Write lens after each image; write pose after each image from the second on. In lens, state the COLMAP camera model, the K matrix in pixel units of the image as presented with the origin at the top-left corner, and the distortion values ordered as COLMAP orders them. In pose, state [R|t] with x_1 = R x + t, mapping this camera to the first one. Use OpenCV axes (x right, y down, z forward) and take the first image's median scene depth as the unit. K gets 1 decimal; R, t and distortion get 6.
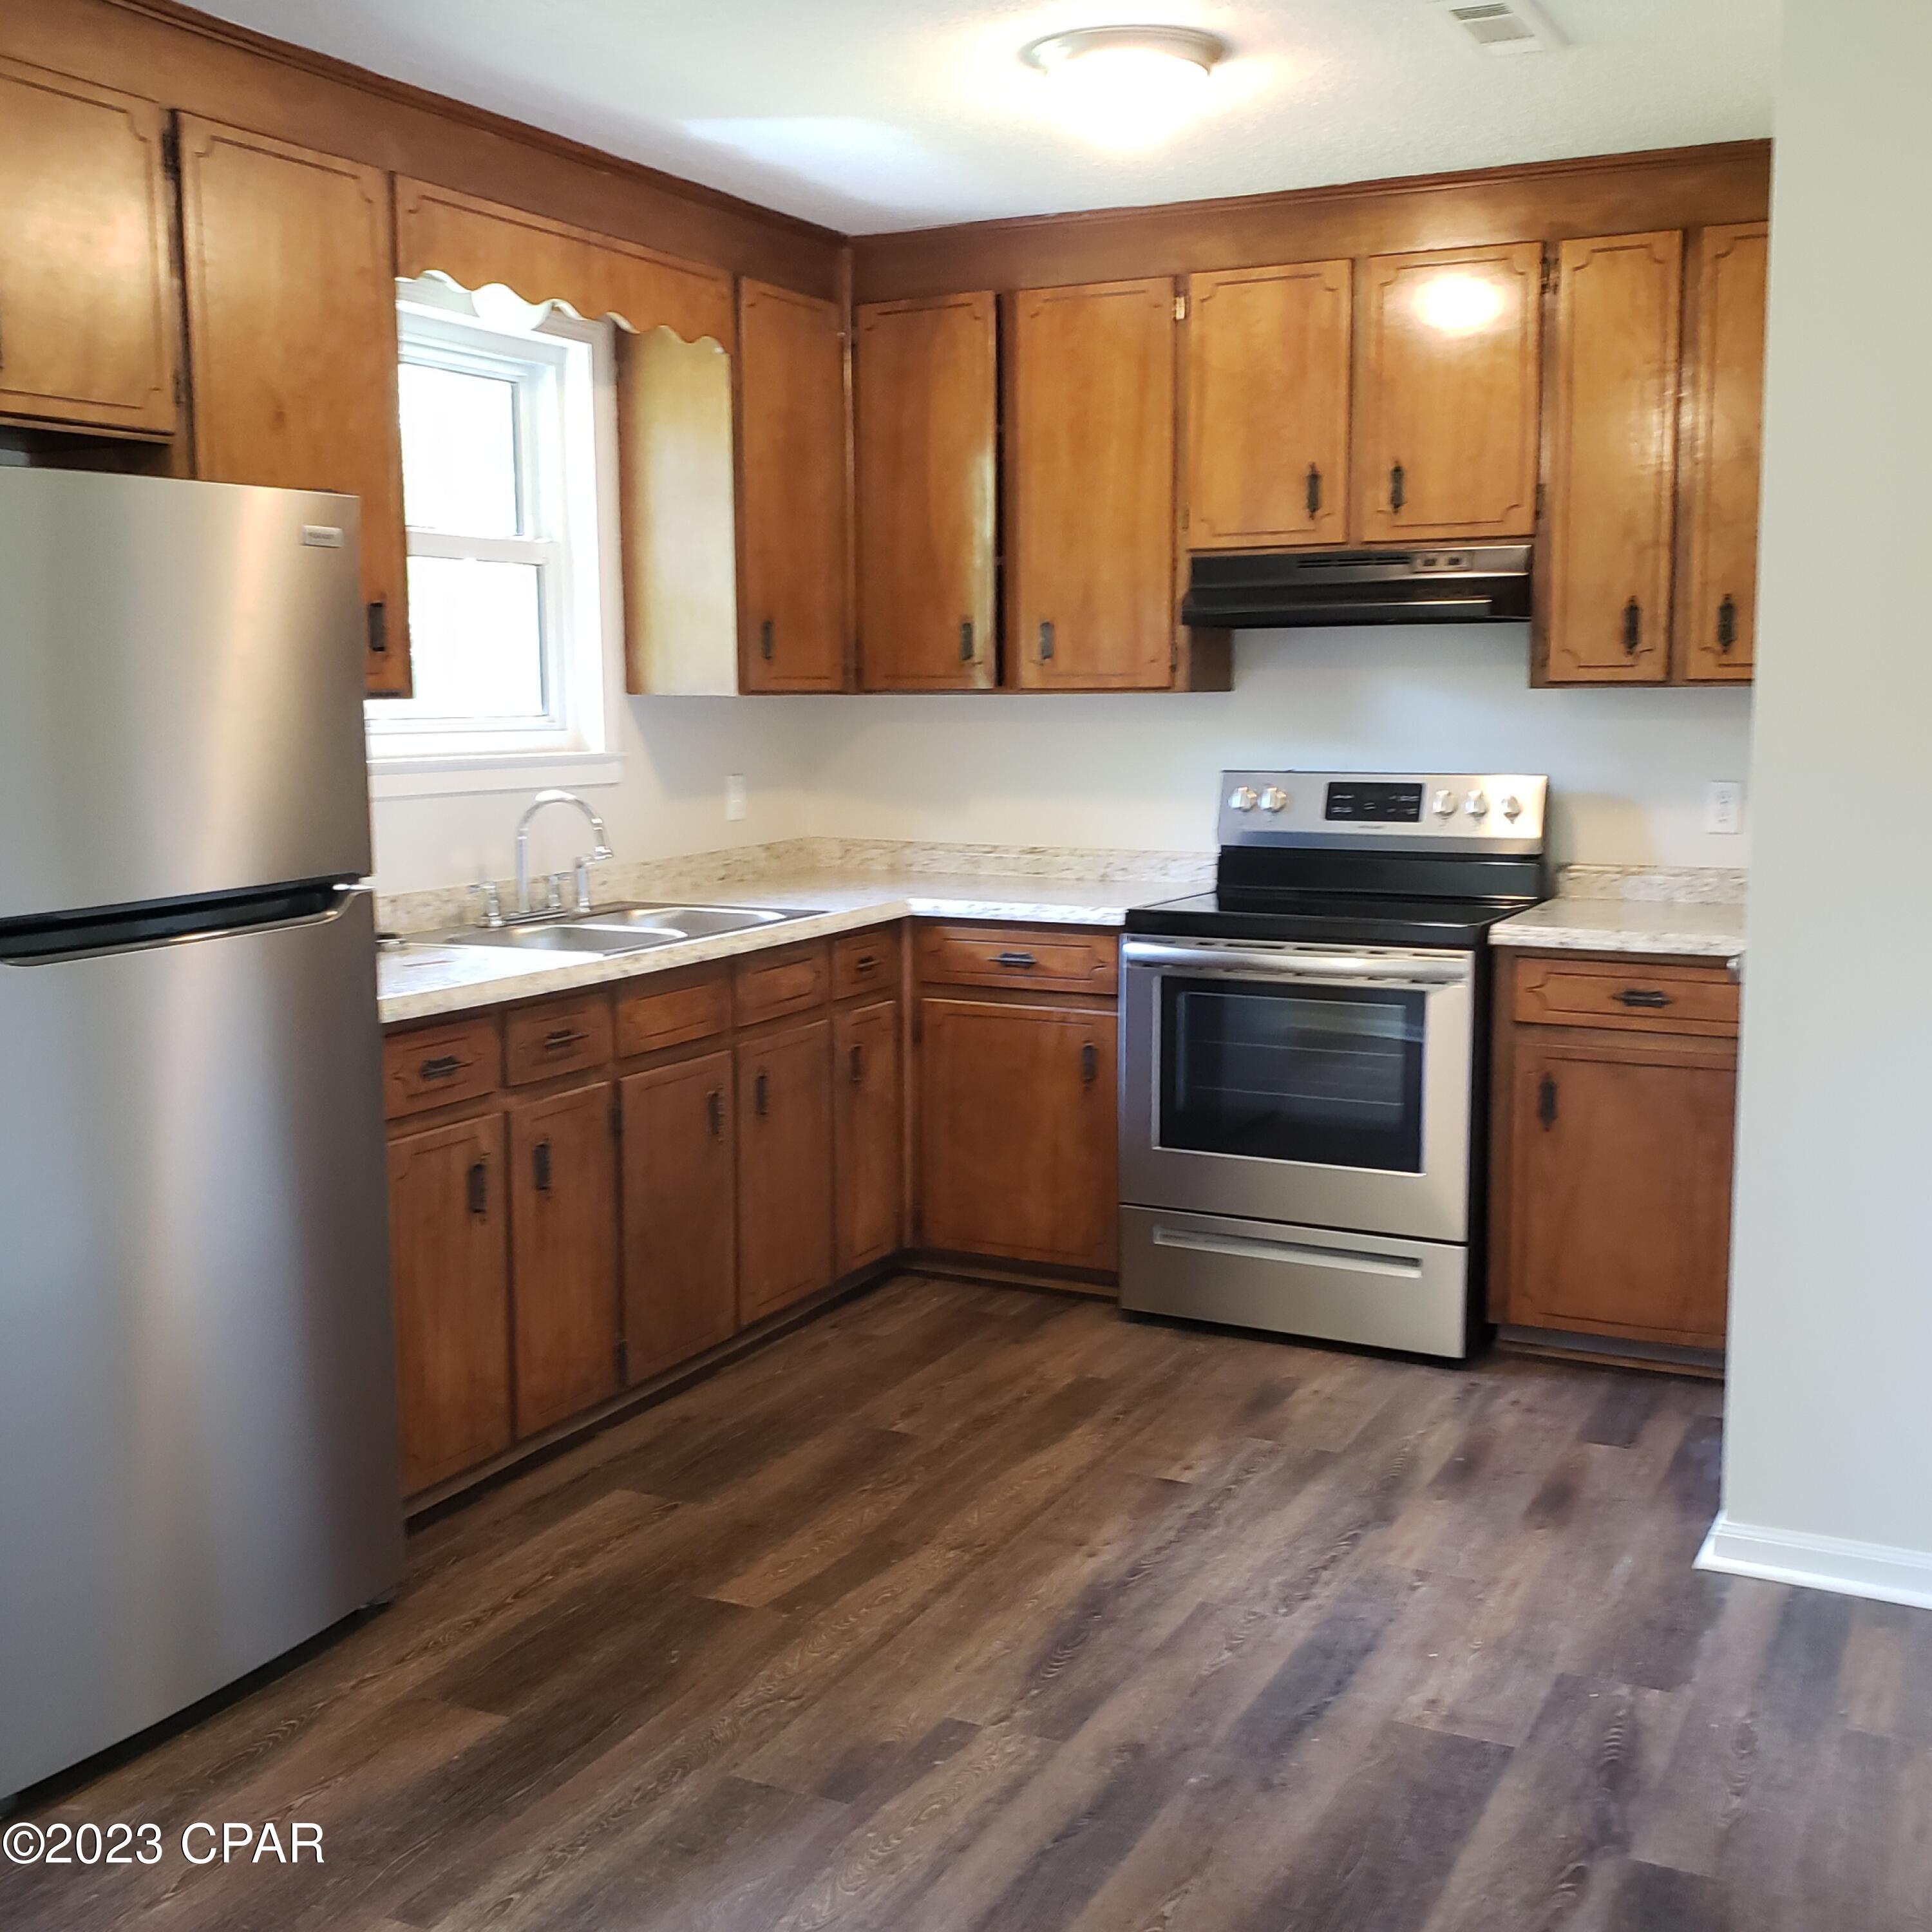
lens RADIAL K [[2213.2, 0, 982.8], [0, 2213.2, 940.9], [0, 0, 1]] dist [0.138394, -0.492367]
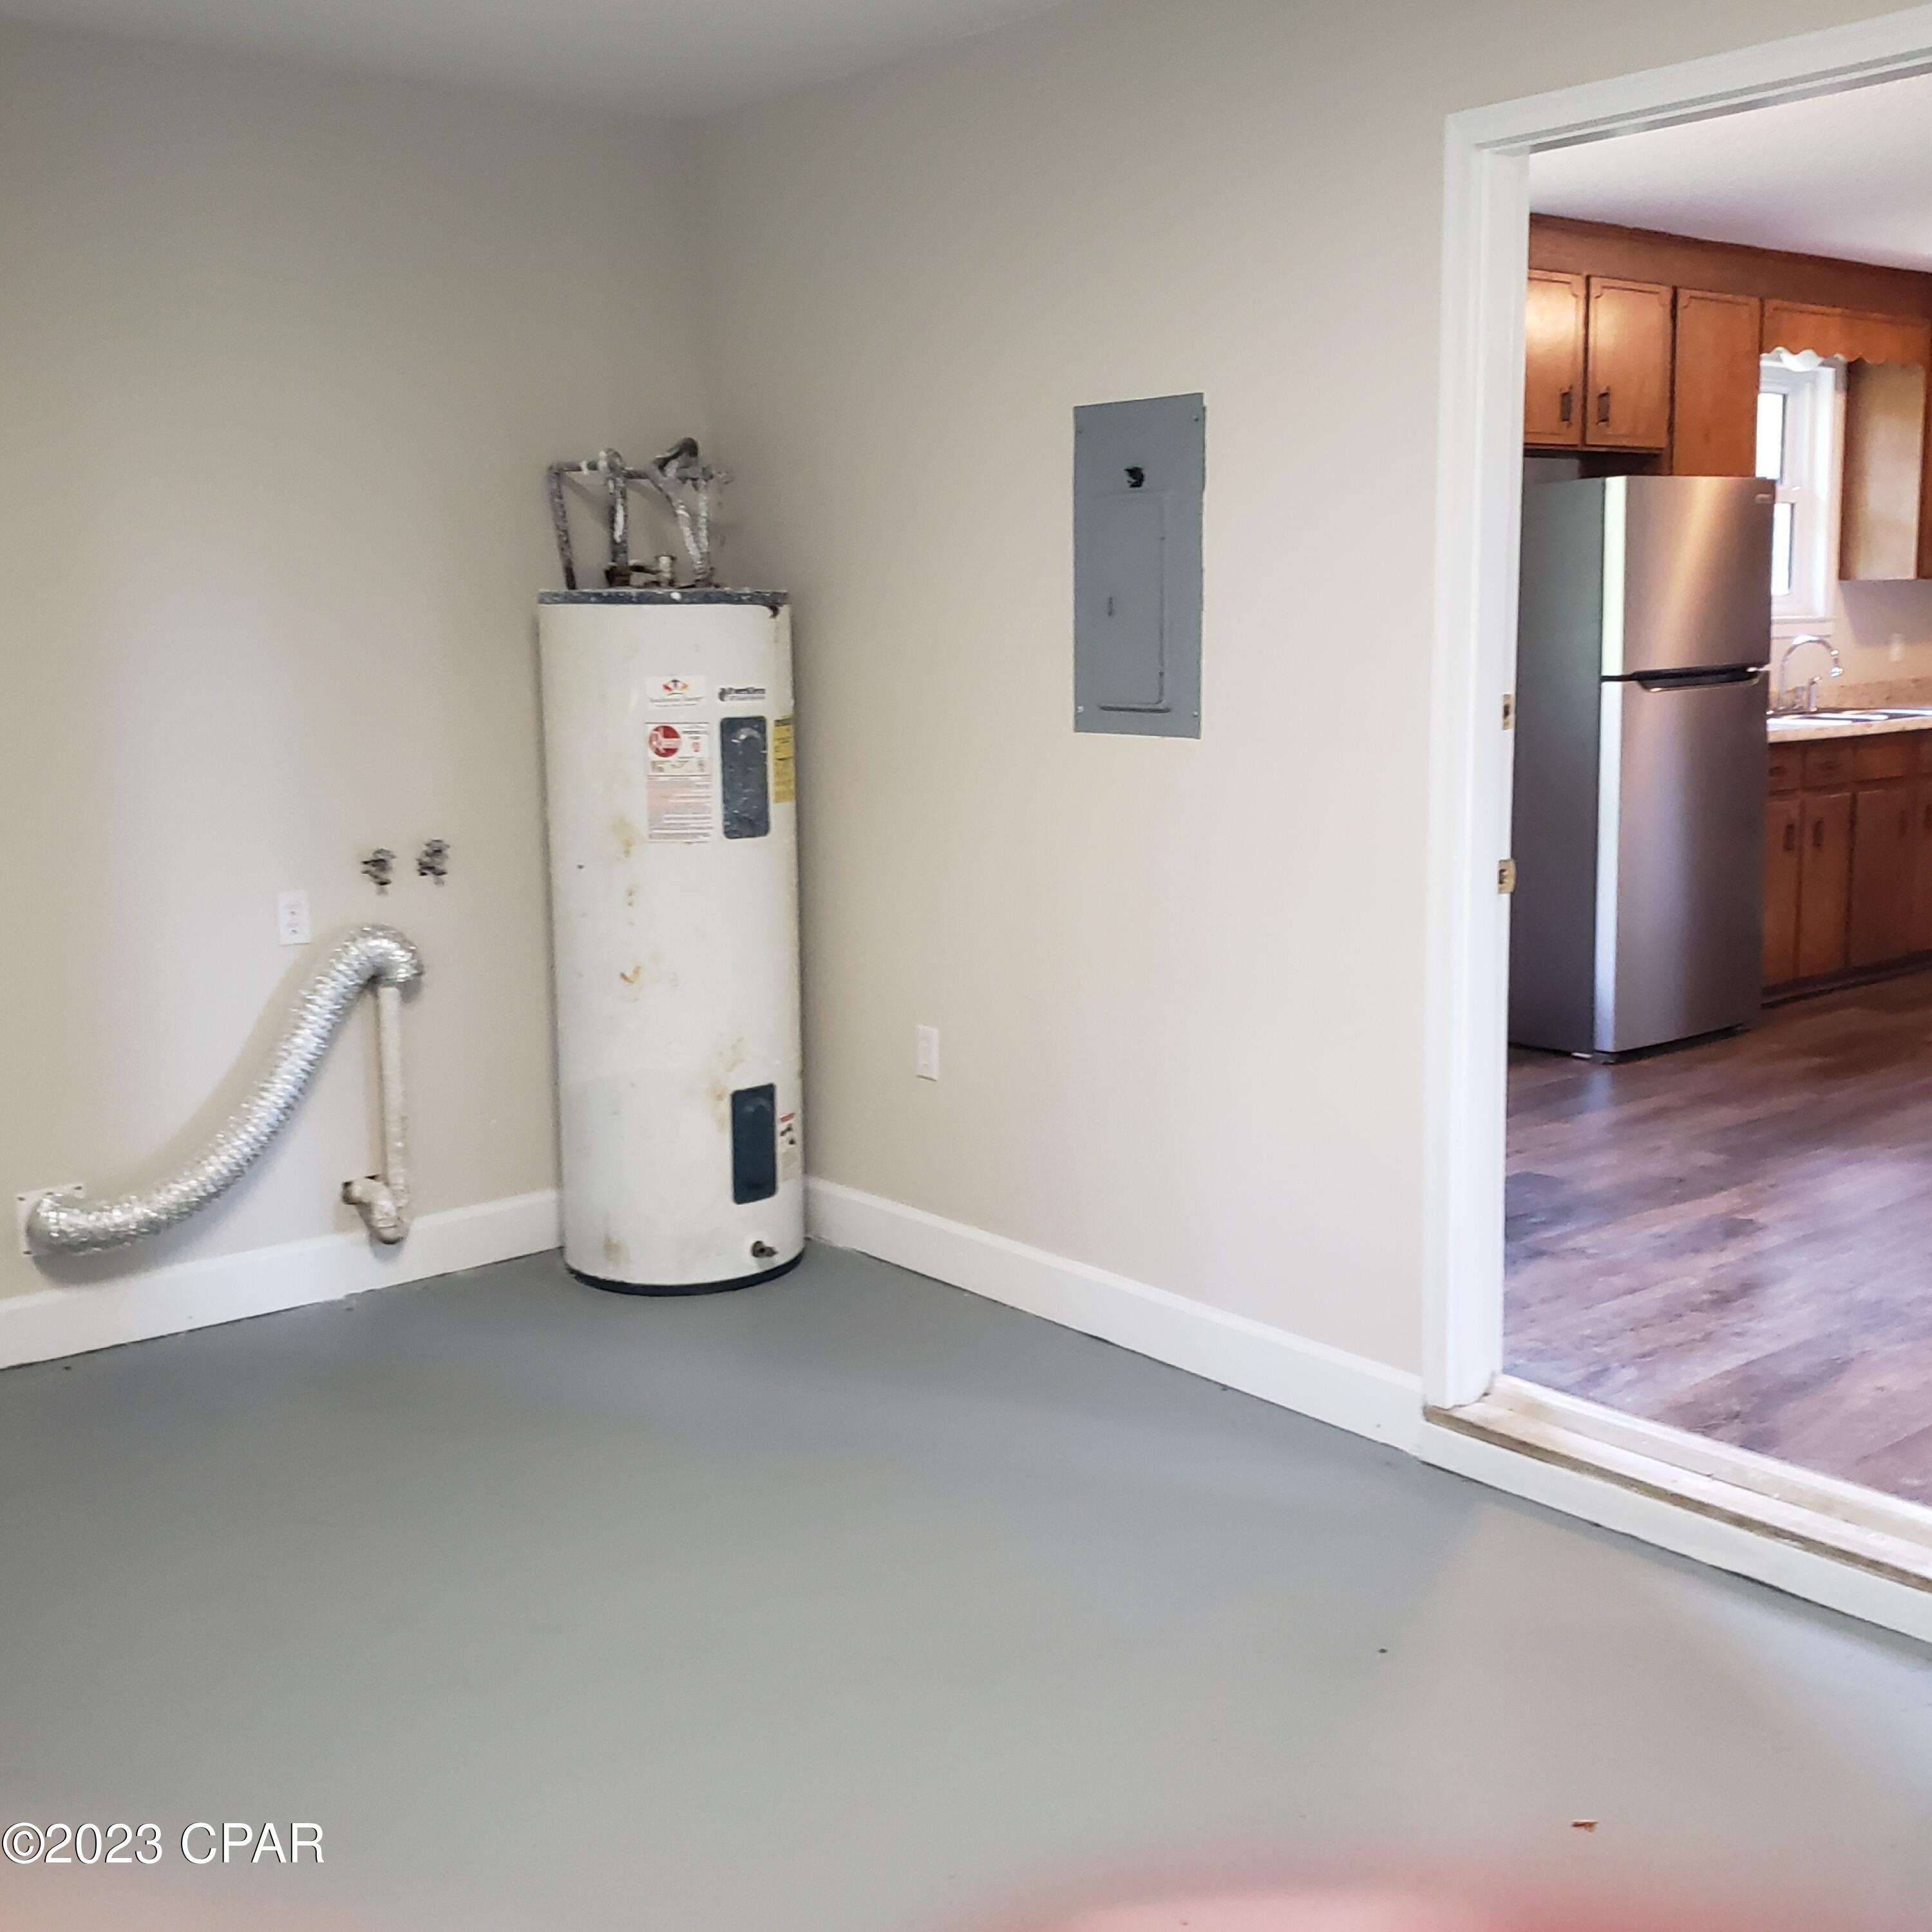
lens RADIAL K [[2196.4, 0, 931.7], [0, 2196.4, 994.6], [0, 0, 1]] dist [0.013477, -0.085502]
pose [[0.904312, 0.054424, -0.423389, -0.084454], [-0.029356, 0.997420, 0.065509, 0.138661], [0.425862, -0.046812, 0.903576, -0.982677]]
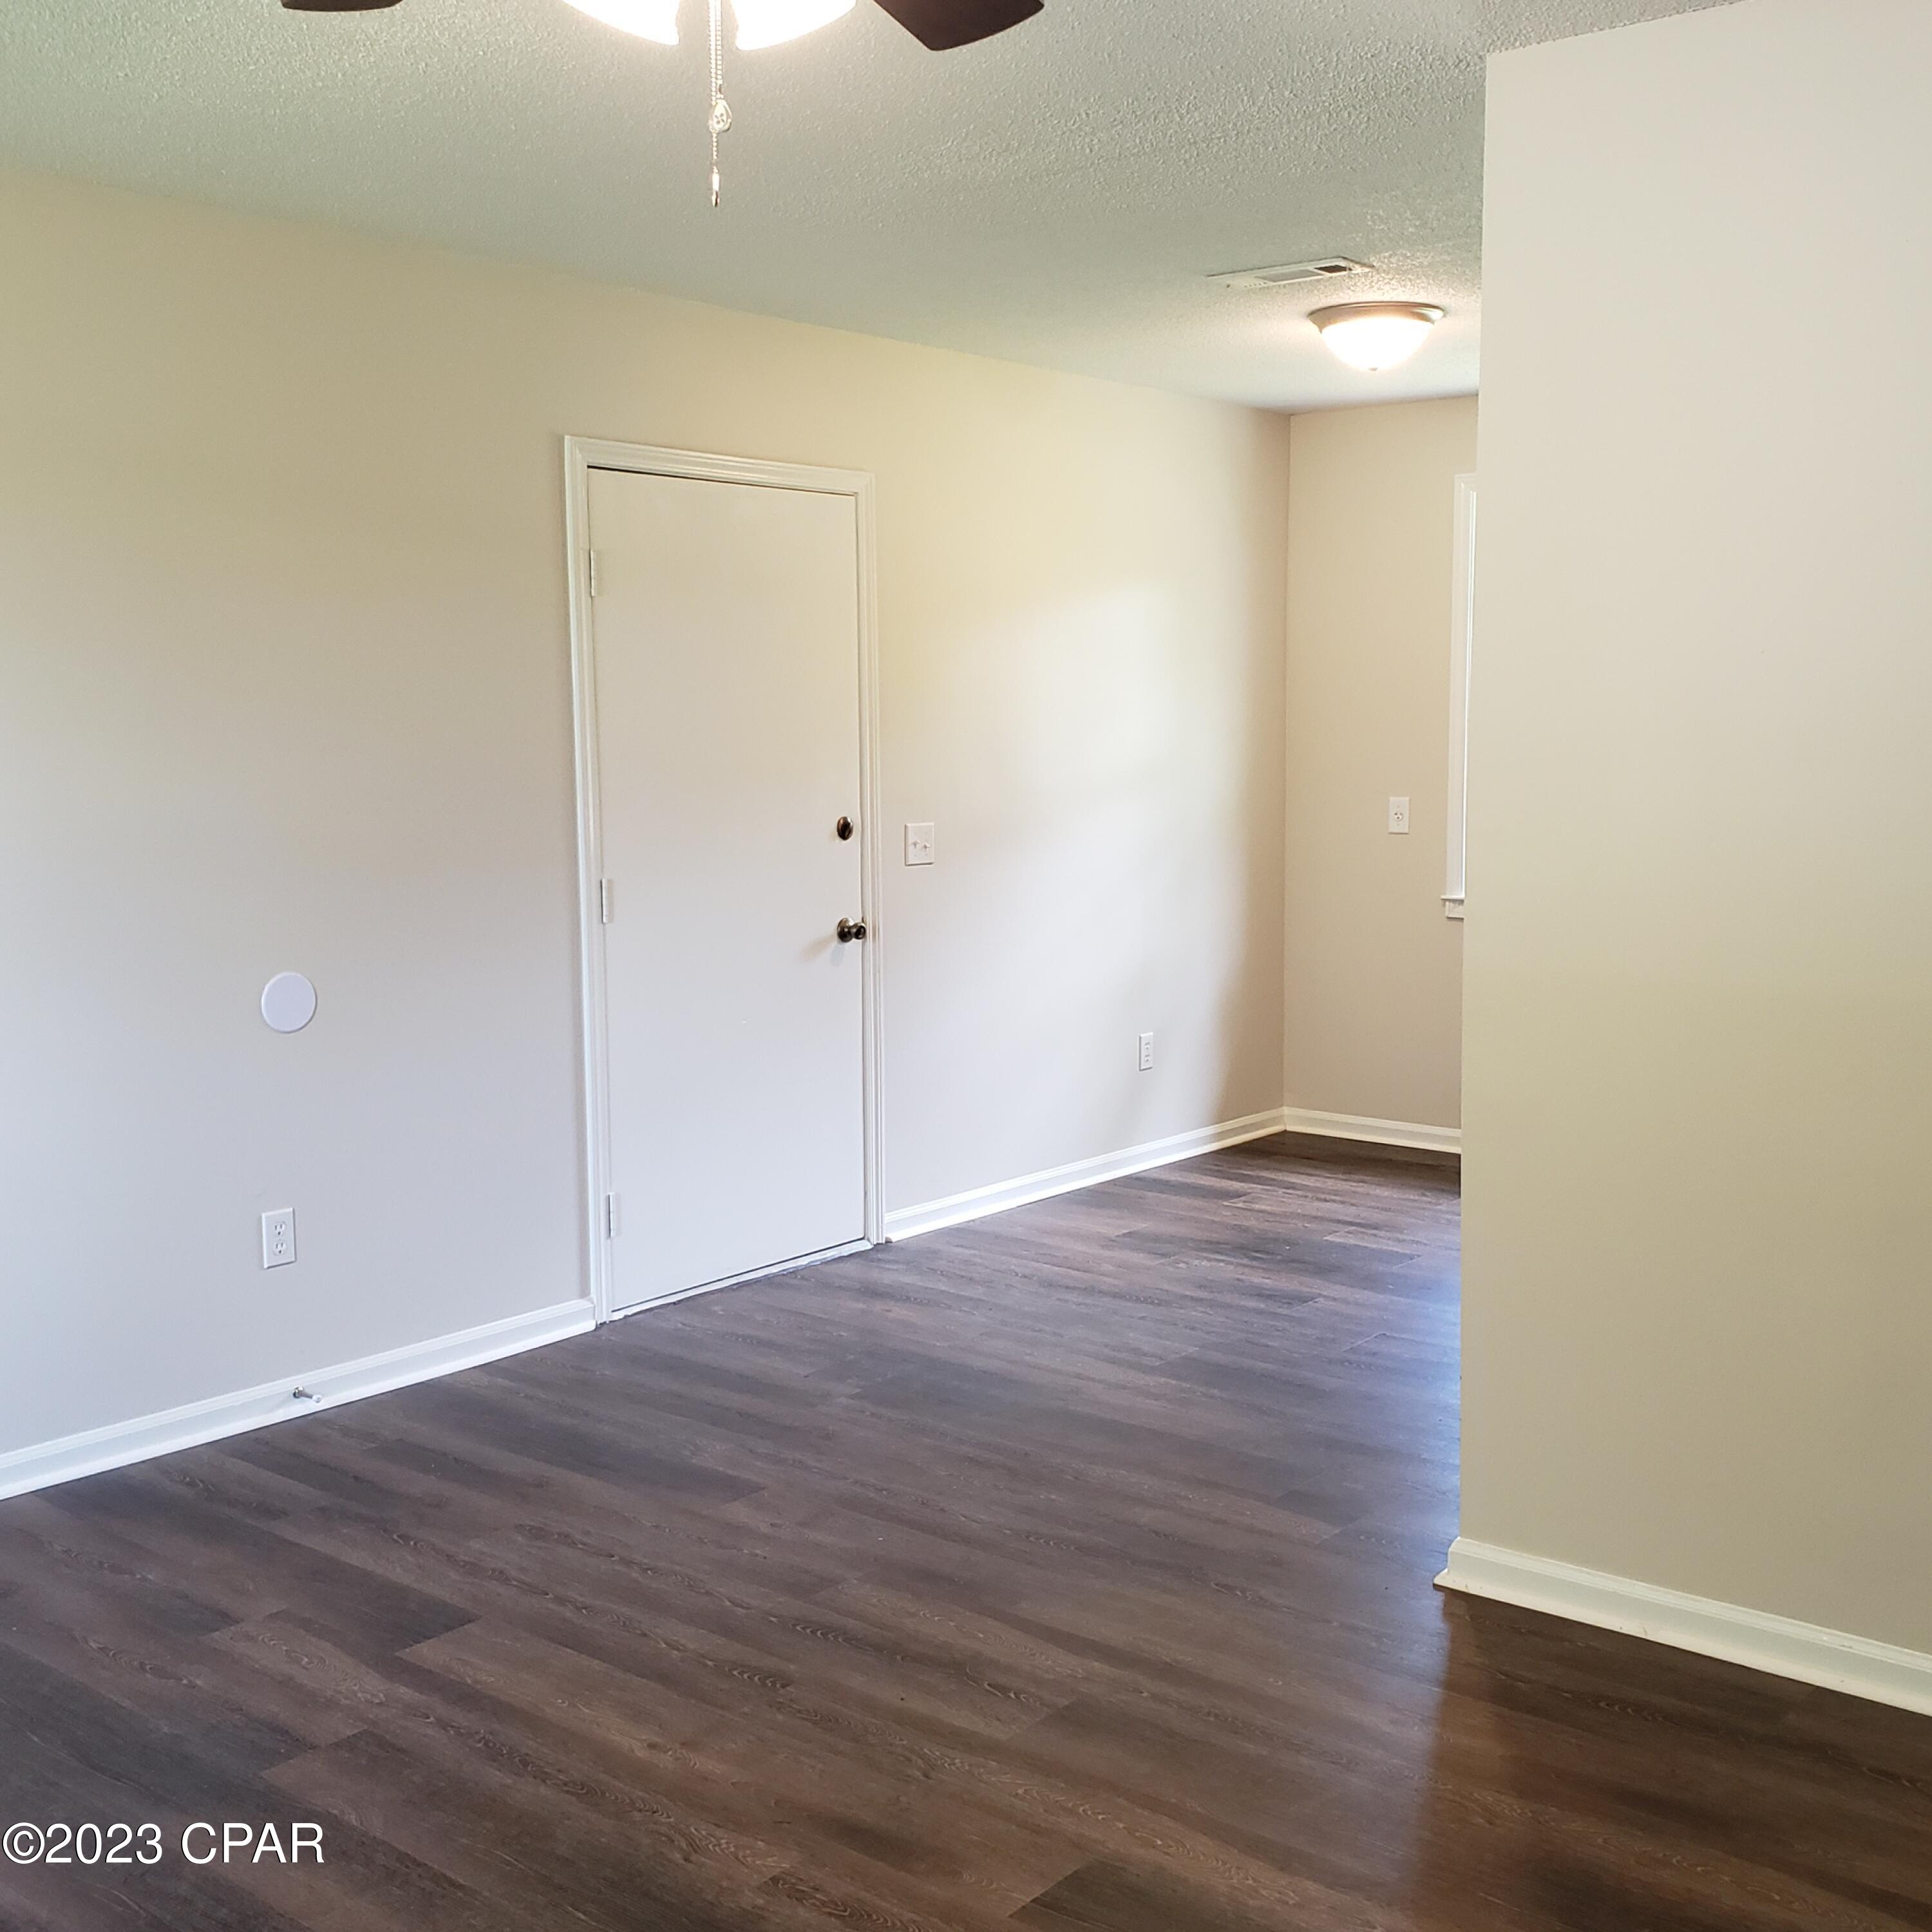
lens RADIAL K [[2213.2, 0, 982.8], [0, 2213.2, 940.9], [0, 0, 1]] dist [0.138394, -0.492367]
pose [[-0.220360, 0.108154, -0.969404, 1.205900], [-0.109718, 0.984778, 0.134810, -0.061984], [0.969228, 0.136068, -0.205139, 0.363596]]
